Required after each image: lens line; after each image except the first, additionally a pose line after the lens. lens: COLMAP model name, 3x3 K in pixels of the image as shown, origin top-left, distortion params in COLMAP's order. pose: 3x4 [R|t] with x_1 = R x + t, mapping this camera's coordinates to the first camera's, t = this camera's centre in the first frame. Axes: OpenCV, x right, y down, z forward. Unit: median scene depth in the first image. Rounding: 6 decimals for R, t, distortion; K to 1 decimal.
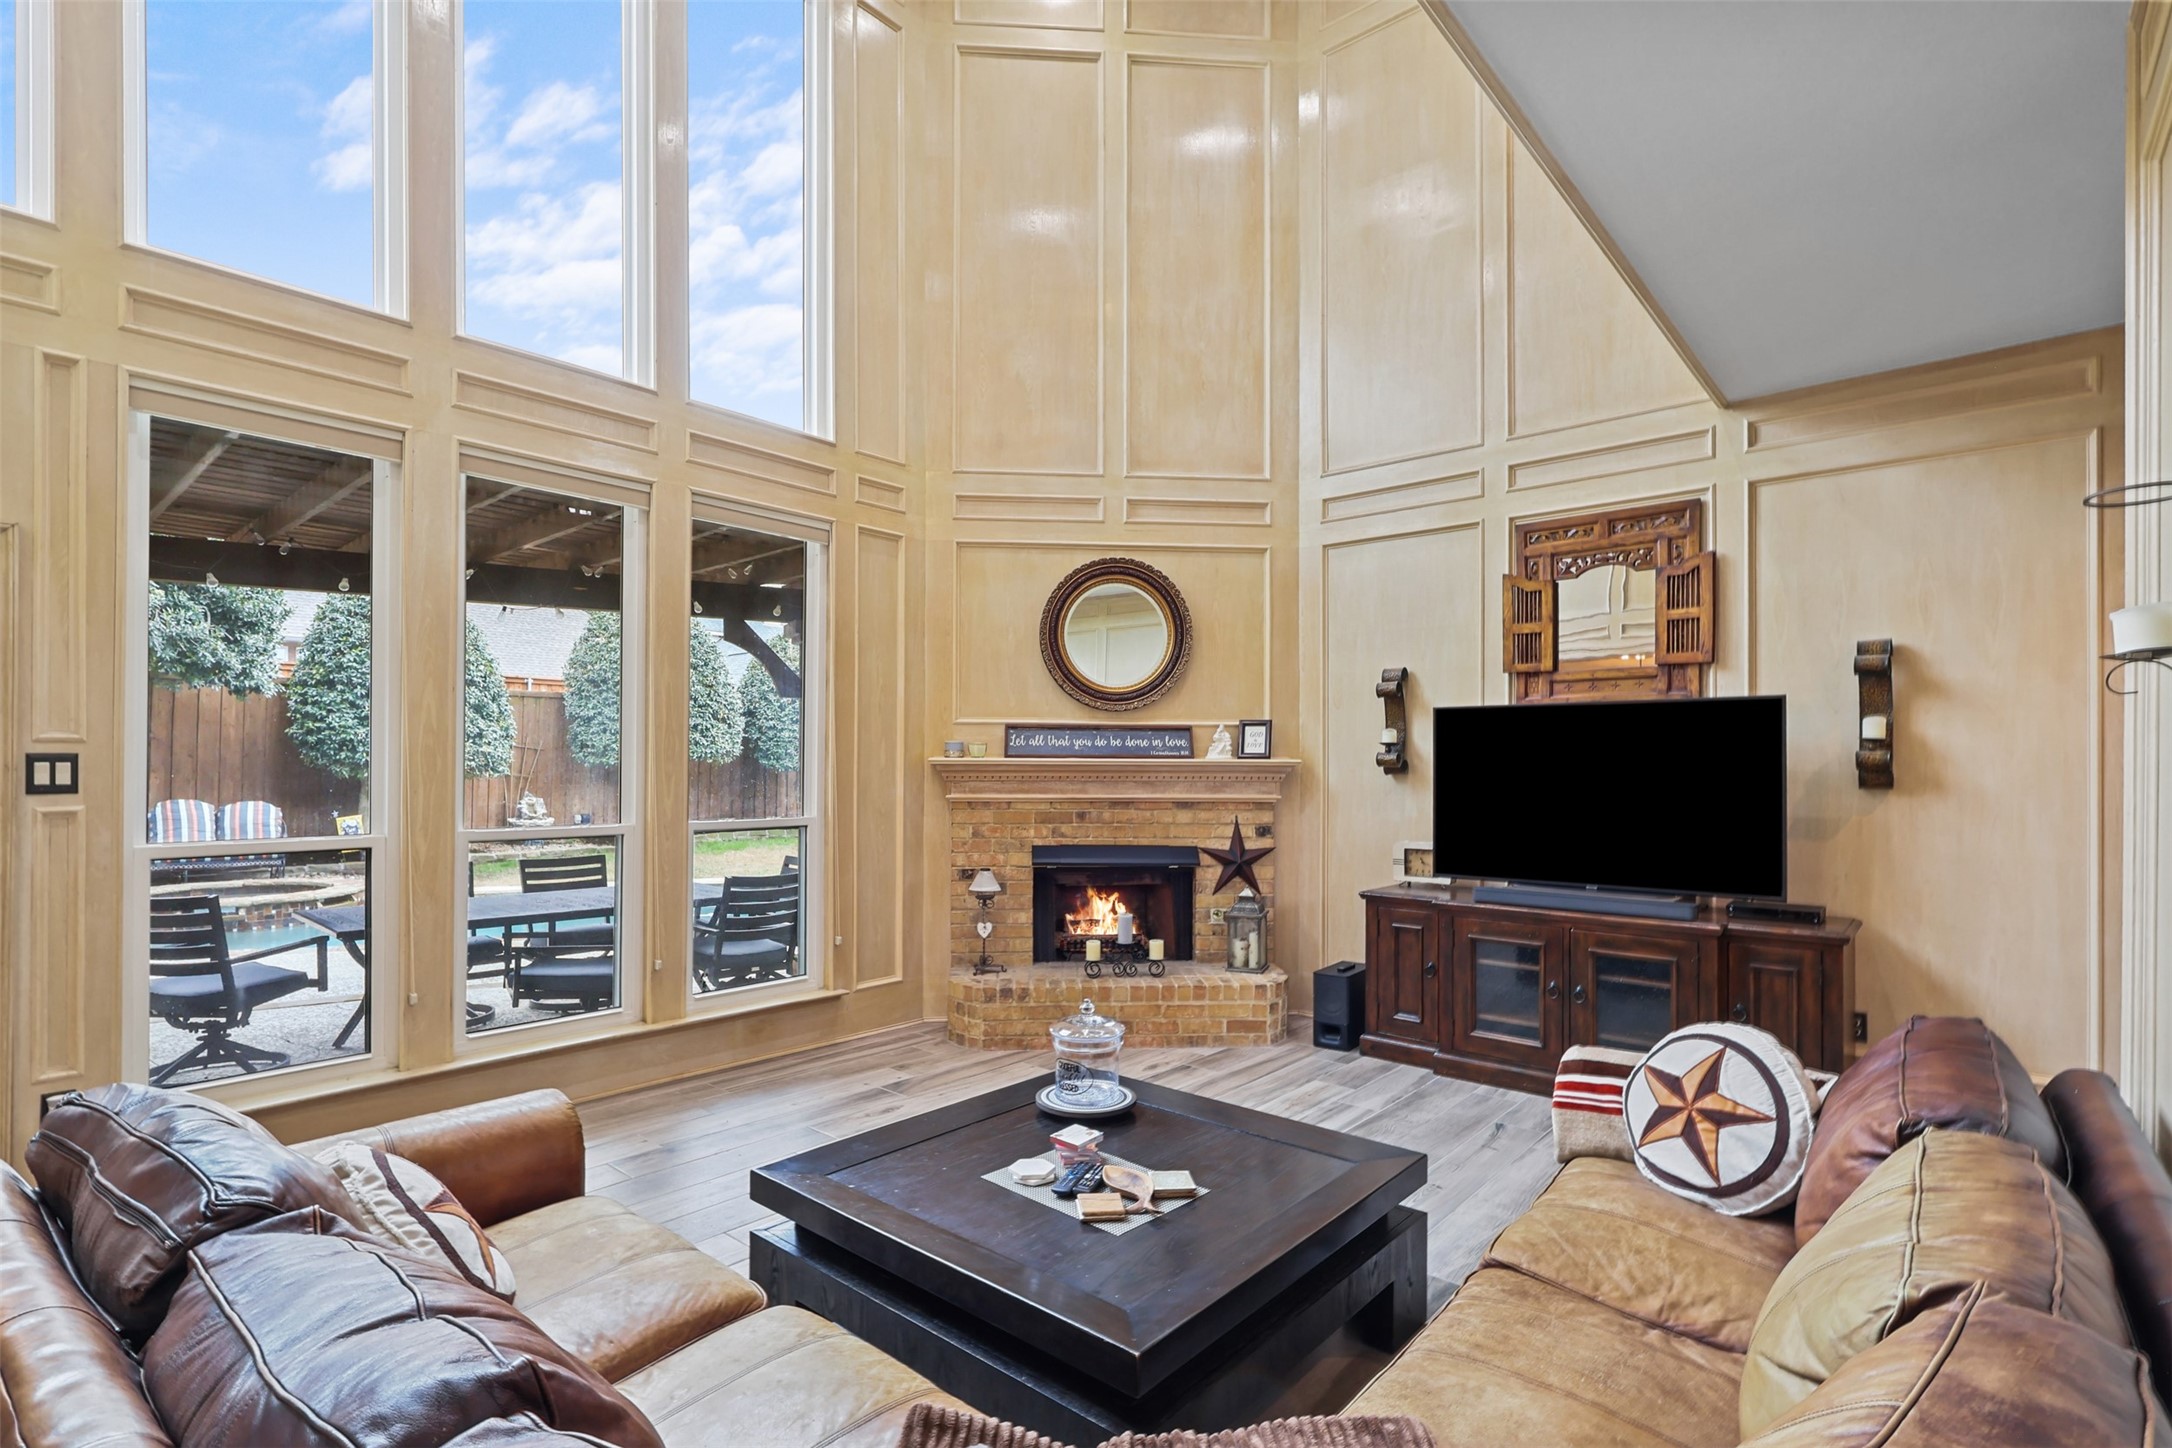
lens RADIAL K [[1045.1, 0, 1095.0], [0, 1045.1, 756.6], [0, 0, 1]] dist [-0.000694, 0.000105]
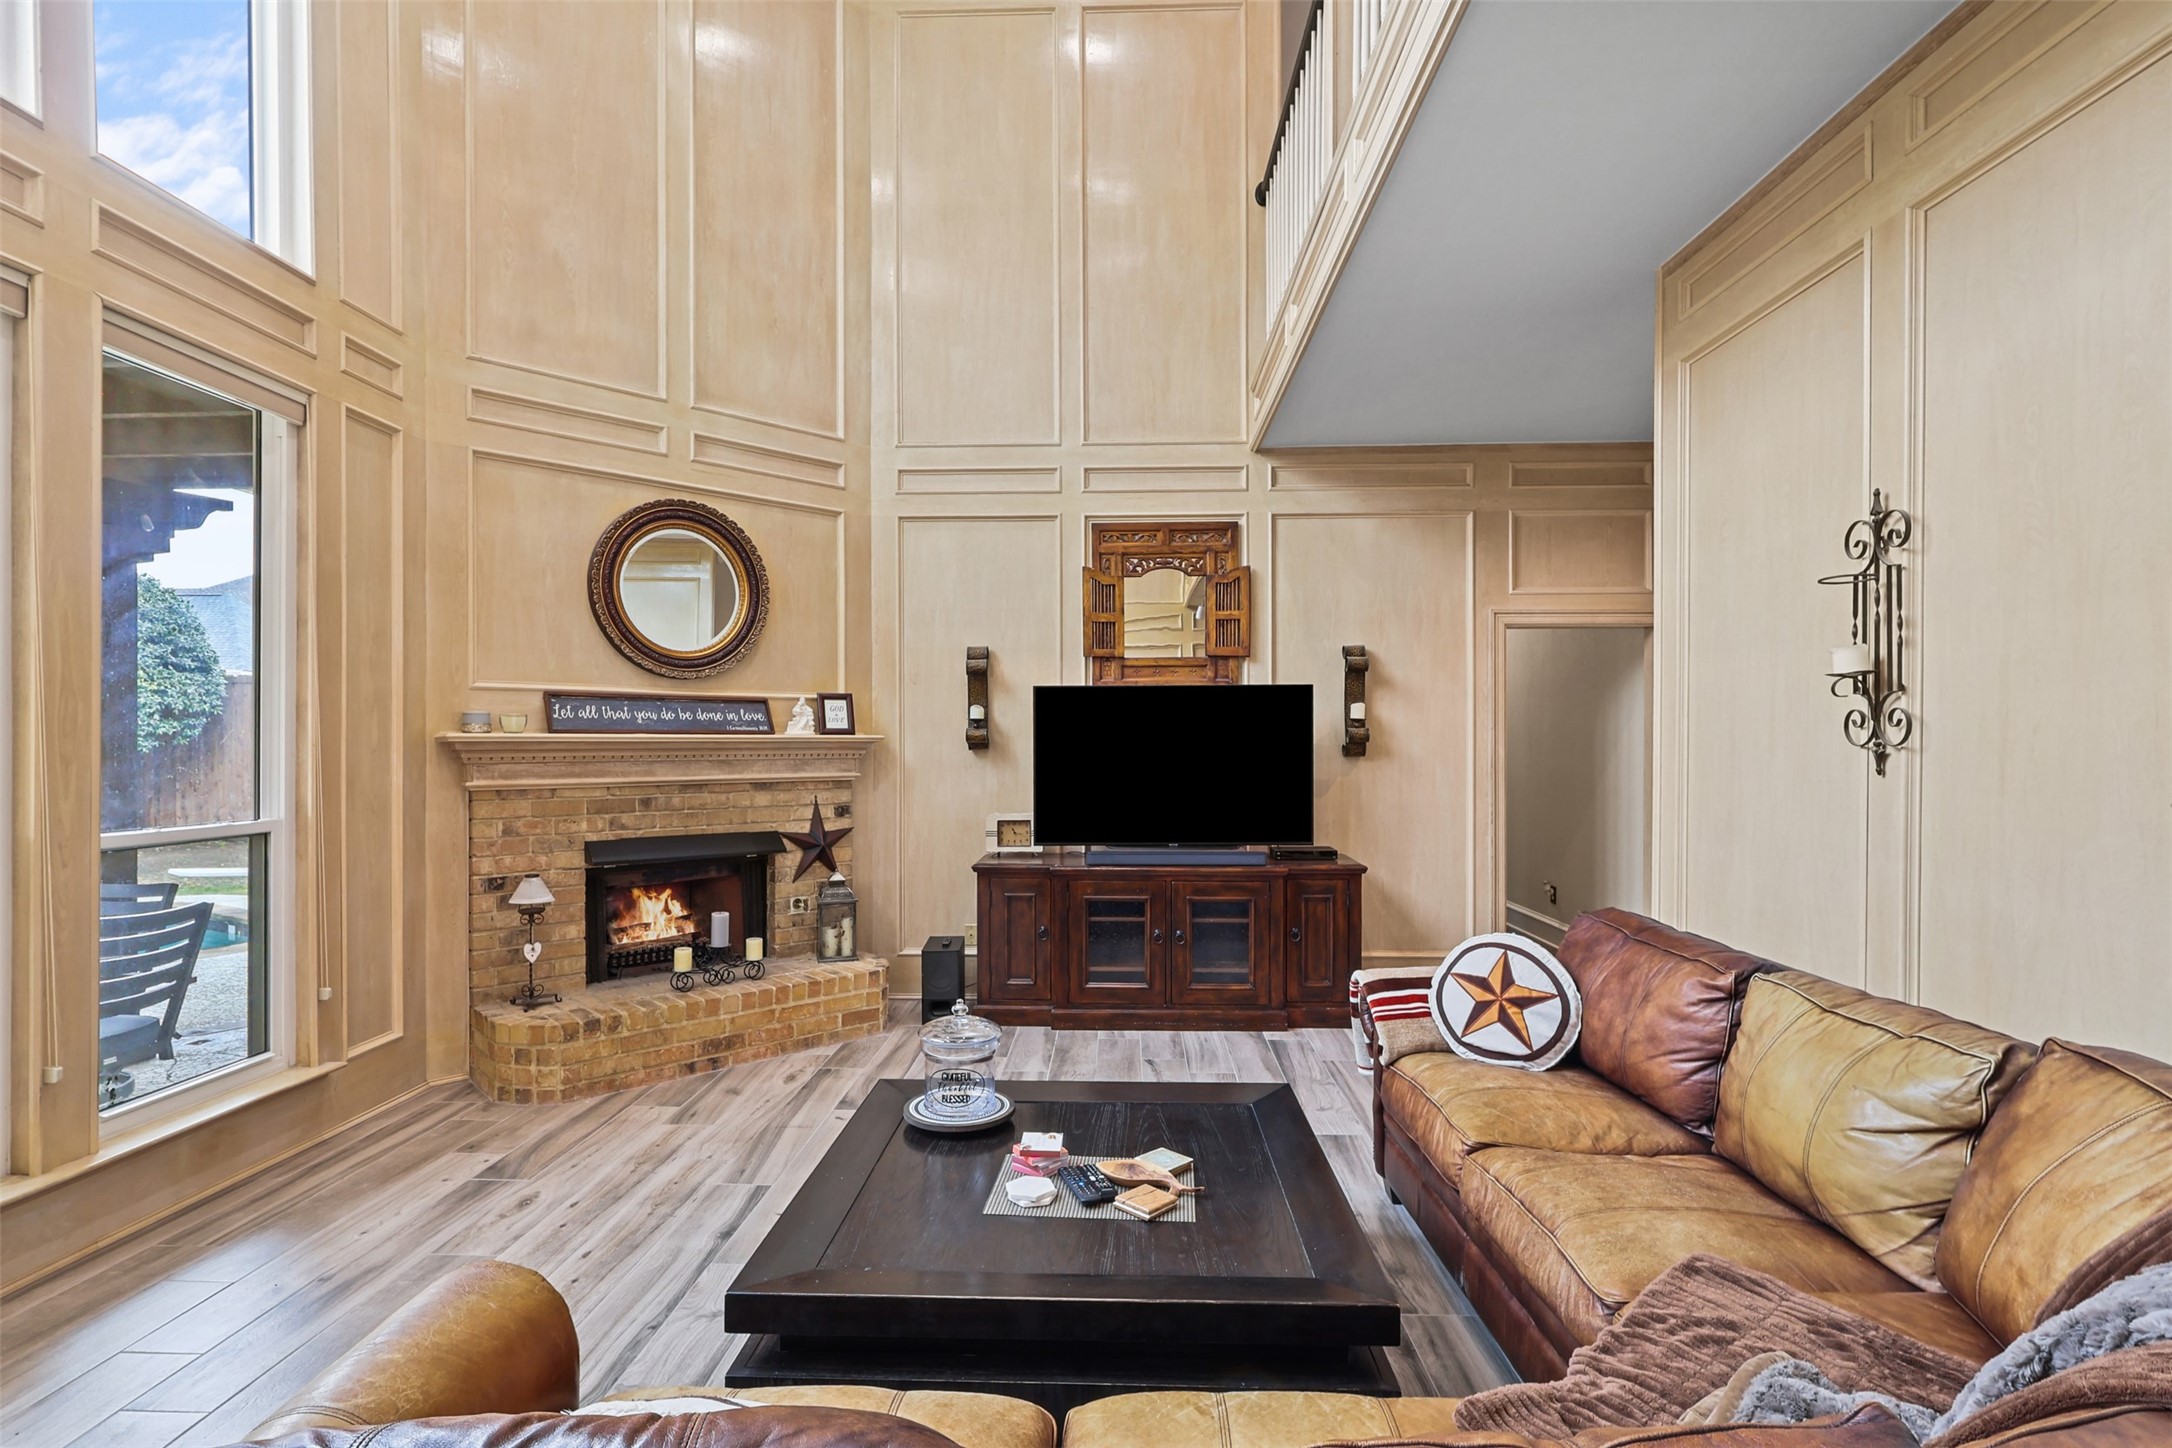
lens RADIAL K [[1048.9, 0, 1095.5], [0, 1048.9, 744.5], [0, 0, 1]] dist [-0.002723, 0.000068]
pose [[0.776041, -0.006363, 0.630651, -0.287417], [-0.000850, 0.999938, 0.011134, 0.000357], [-0.630682, -0.009177, 0.775987, 0.130072]]
